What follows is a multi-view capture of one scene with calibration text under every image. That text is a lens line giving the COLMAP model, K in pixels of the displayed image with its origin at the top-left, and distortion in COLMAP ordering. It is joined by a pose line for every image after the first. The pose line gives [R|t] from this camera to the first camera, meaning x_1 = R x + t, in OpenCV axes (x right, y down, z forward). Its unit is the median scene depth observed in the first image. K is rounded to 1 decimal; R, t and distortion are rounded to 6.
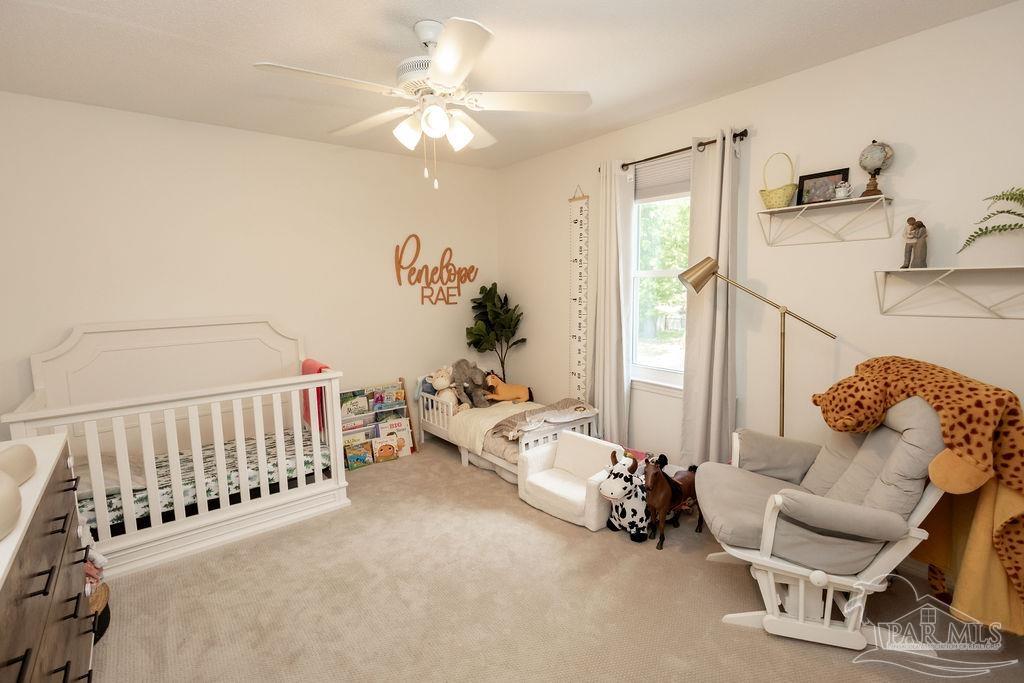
lens RADIAL K [[470.1, 0, 512.1], [0, 470.1, 338.8], [0, 0, 1]] dist [0.010689, -0.004019]
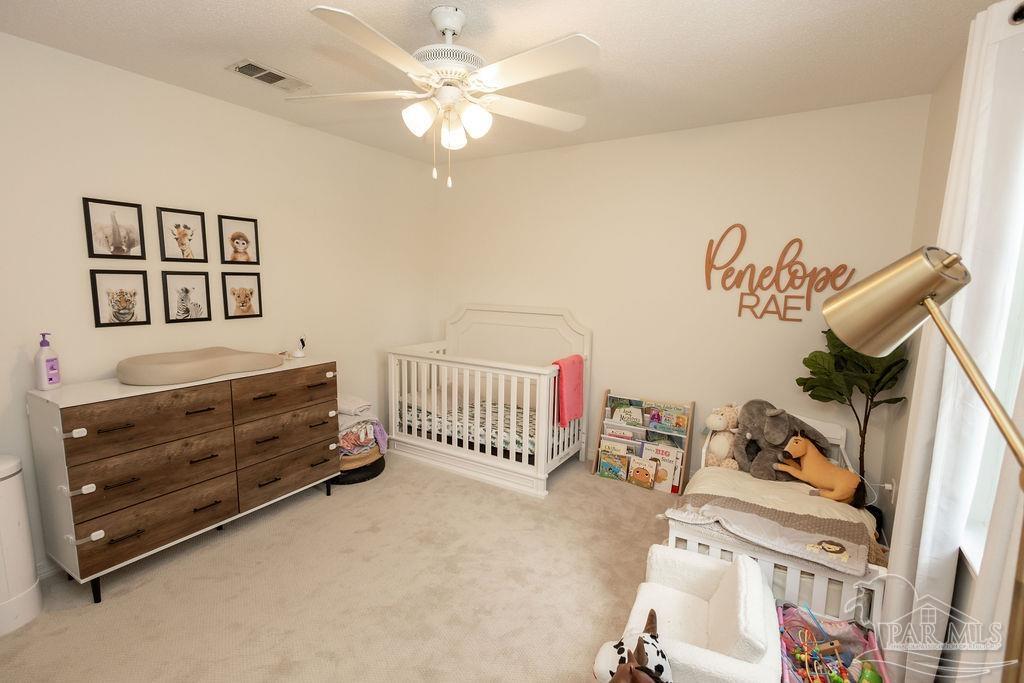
lens RADIAL K [[470.1, 0, 512.0], [0, 470.1, 341.6], [0, 0, 1]] dist [0.010689, -0.004019]
pose [[0.346278, 0.154632, -0.925300, 0.398639], [-0.140092, 0.983786, 0.111979, -0.068535], [0.927613, 0.090851, 0.362326, 0.399286]]
